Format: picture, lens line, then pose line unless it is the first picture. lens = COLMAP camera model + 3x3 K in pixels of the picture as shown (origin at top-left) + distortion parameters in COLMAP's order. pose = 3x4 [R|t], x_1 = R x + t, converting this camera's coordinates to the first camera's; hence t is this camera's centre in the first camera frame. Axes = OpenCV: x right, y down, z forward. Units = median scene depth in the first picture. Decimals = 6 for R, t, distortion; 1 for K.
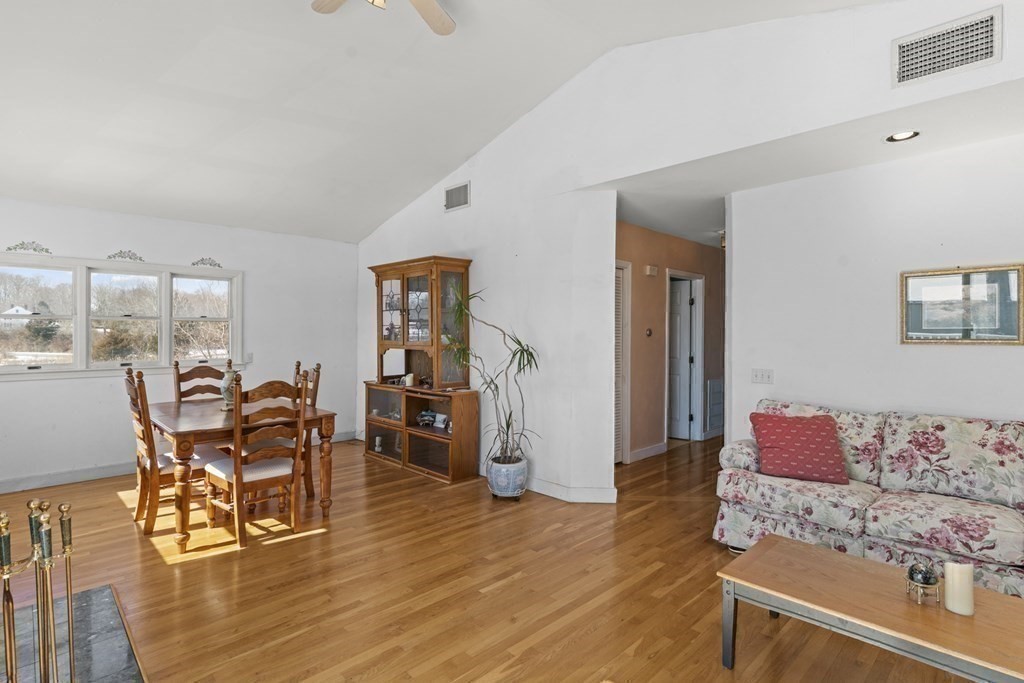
lens RADIAL K [[515.2, 0, 509.7], [0, 515.2, 339.5], [0, 0, 1]] dist [0.003866, 0.003475]
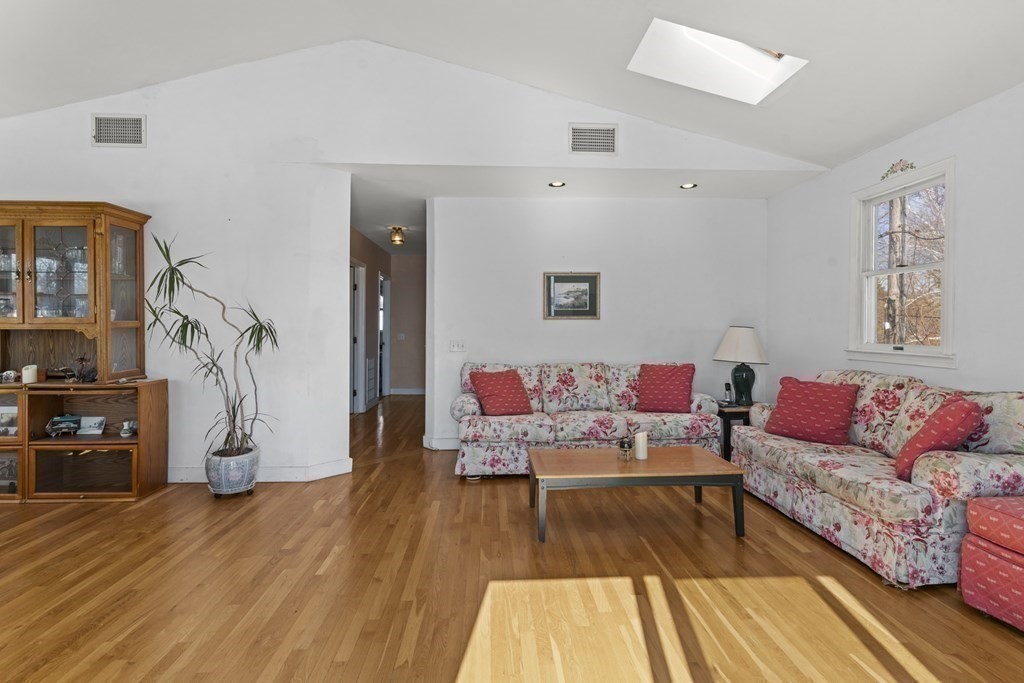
lens RADIAL K [[486.9, 0, 509.5], [0, 486.9, 335.2], [0, 0, 1]] dist [0.003530, 0.000797]
pose [[0.661353, -0.014602, 0.749933, -0.403650], [0.009944, 0.999893, 0.010700, 0.039904], [-0.750009, 0.000381, 0.661427, 0.126871]]
